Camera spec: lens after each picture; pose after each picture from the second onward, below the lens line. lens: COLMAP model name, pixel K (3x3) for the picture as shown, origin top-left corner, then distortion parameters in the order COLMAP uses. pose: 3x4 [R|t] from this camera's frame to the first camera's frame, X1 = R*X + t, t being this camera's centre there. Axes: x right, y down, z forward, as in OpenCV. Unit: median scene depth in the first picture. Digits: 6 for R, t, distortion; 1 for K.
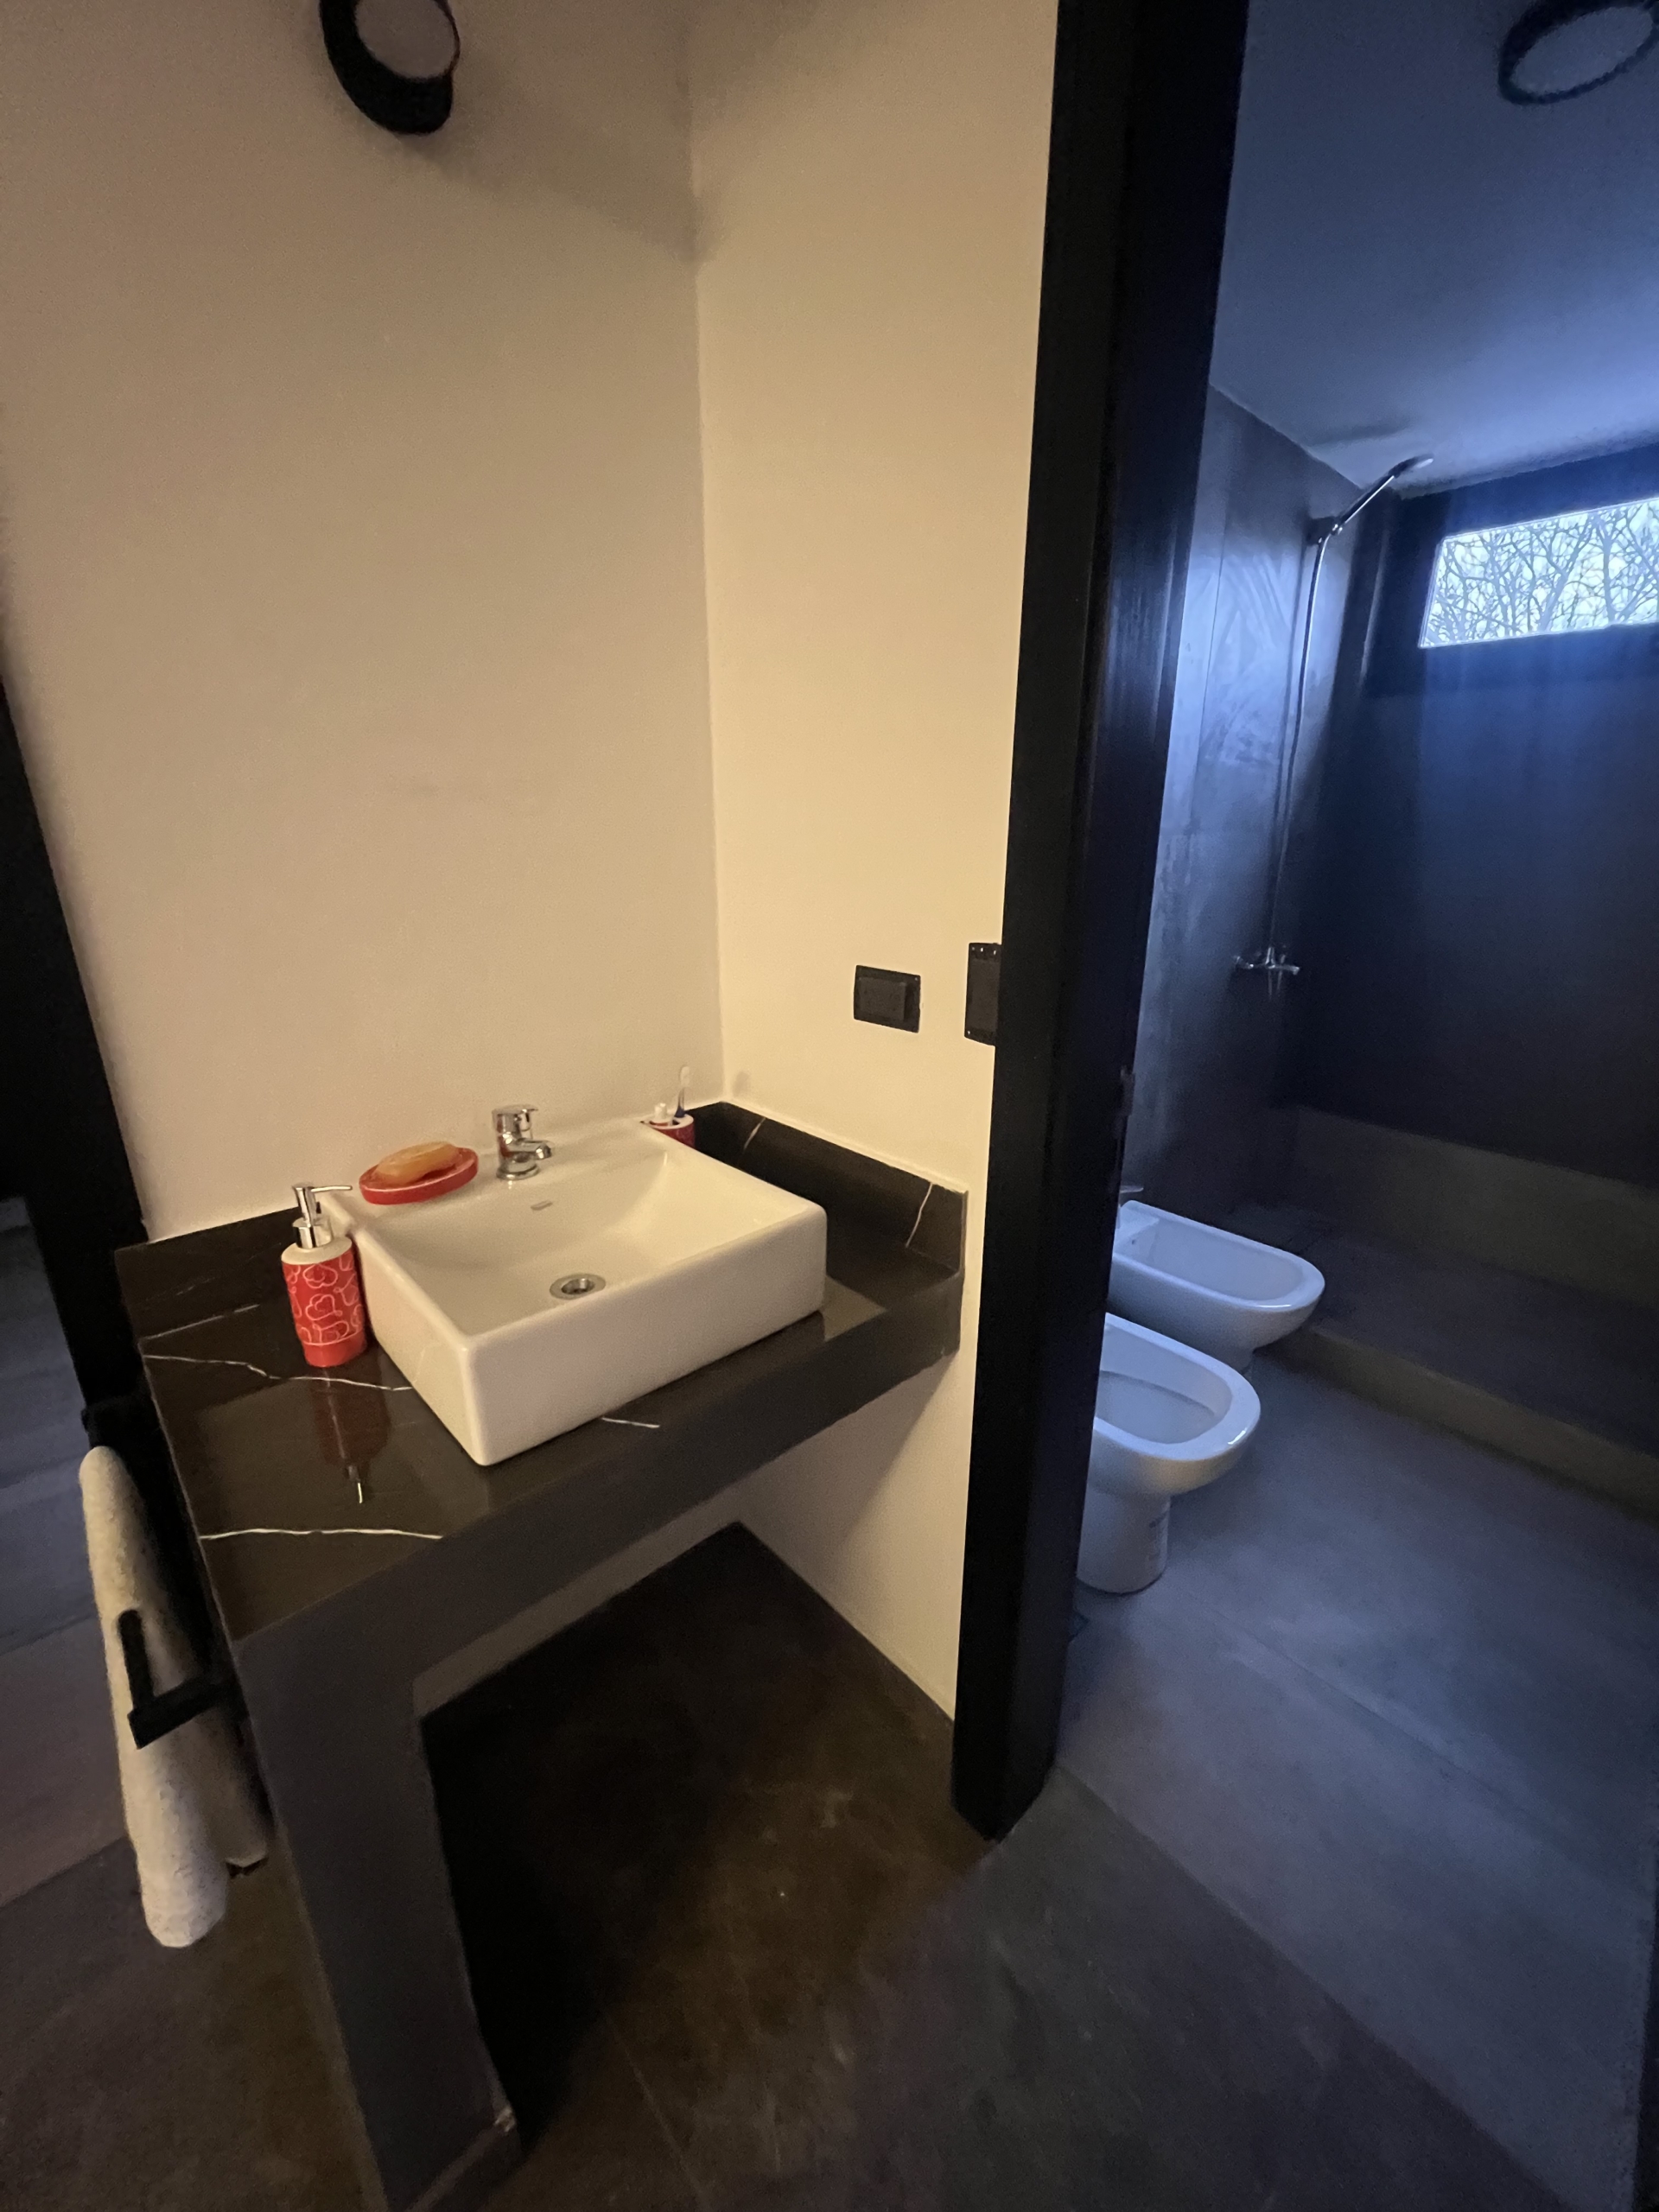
lens RADIAL K [[877.3, 0, 829.5], [0, 877.3, 1106.0], [0, 0, 1]] dist [0.000369, 0.000309]
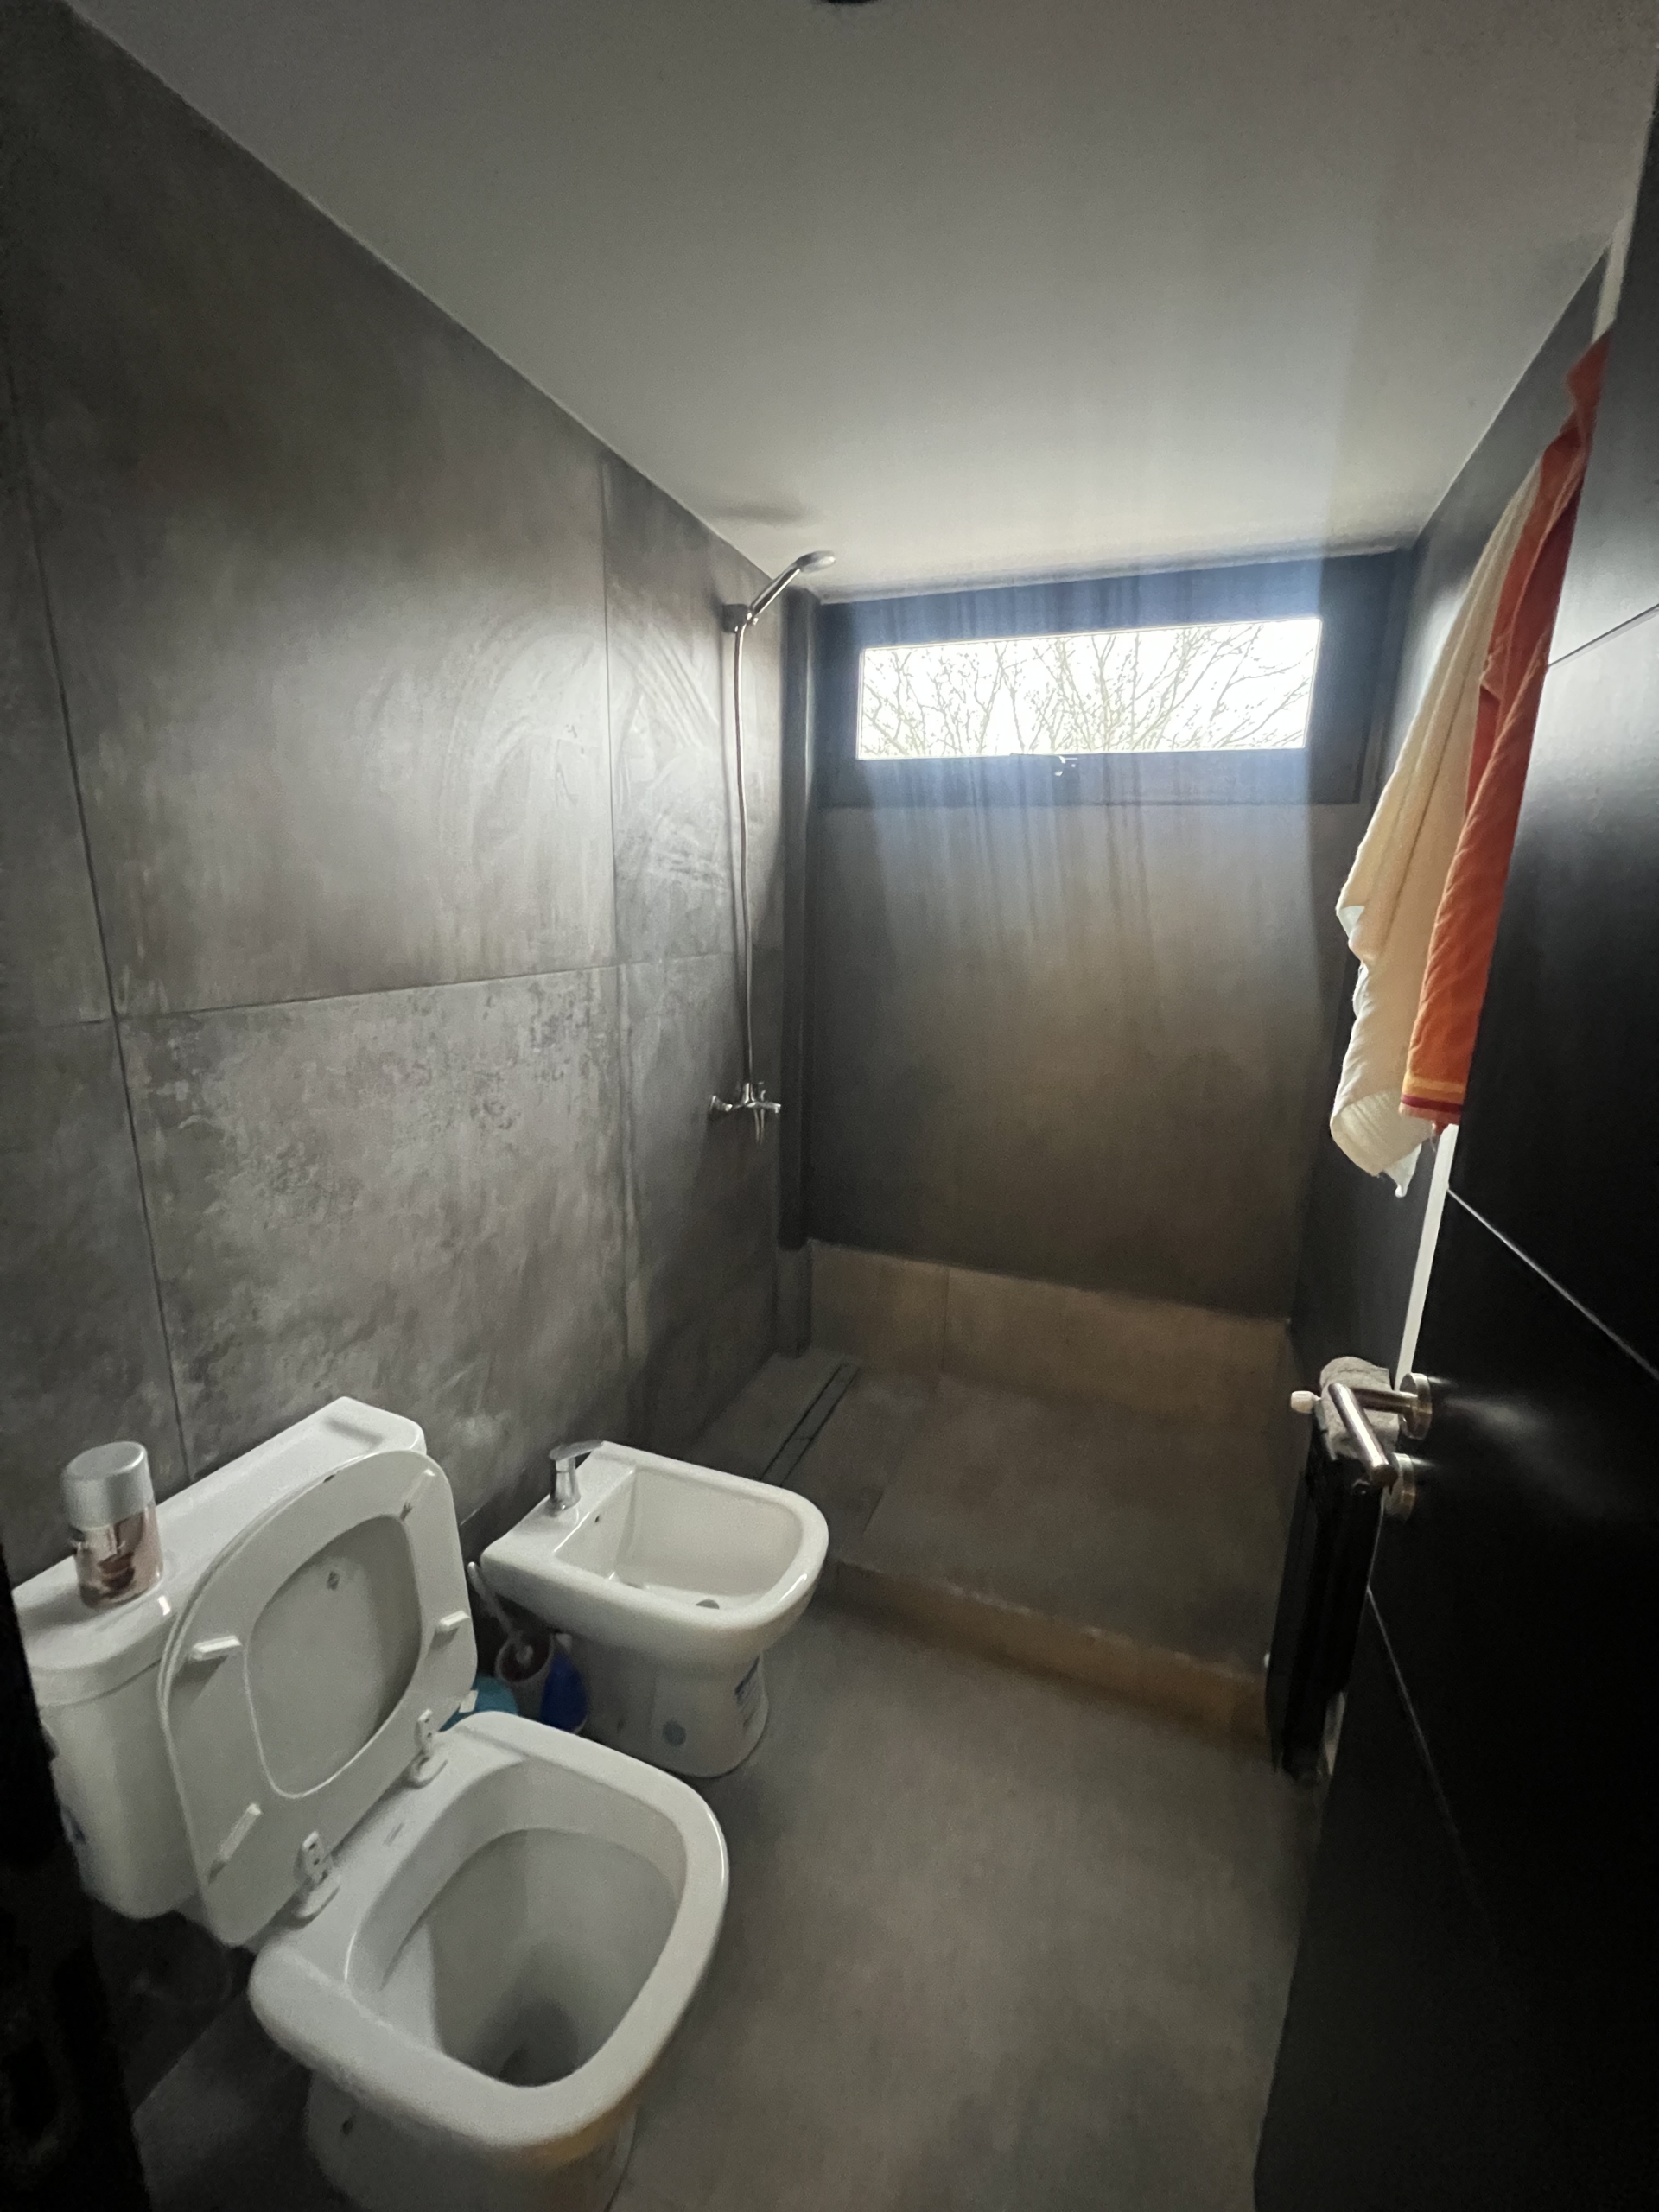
lens RADIAL K [[877.3, 0, 829.5], [0, 877.3, 1106.0], [0, 0, 1]] dist [0.000369, 0.000309]
pose [[0.891324, -0.085600, 0.445212, 0.208965], [0.117928, 0.991985, -0.045368, -0.121616], [-0.437760, 0.092941, 0.894275, 0.219745]]
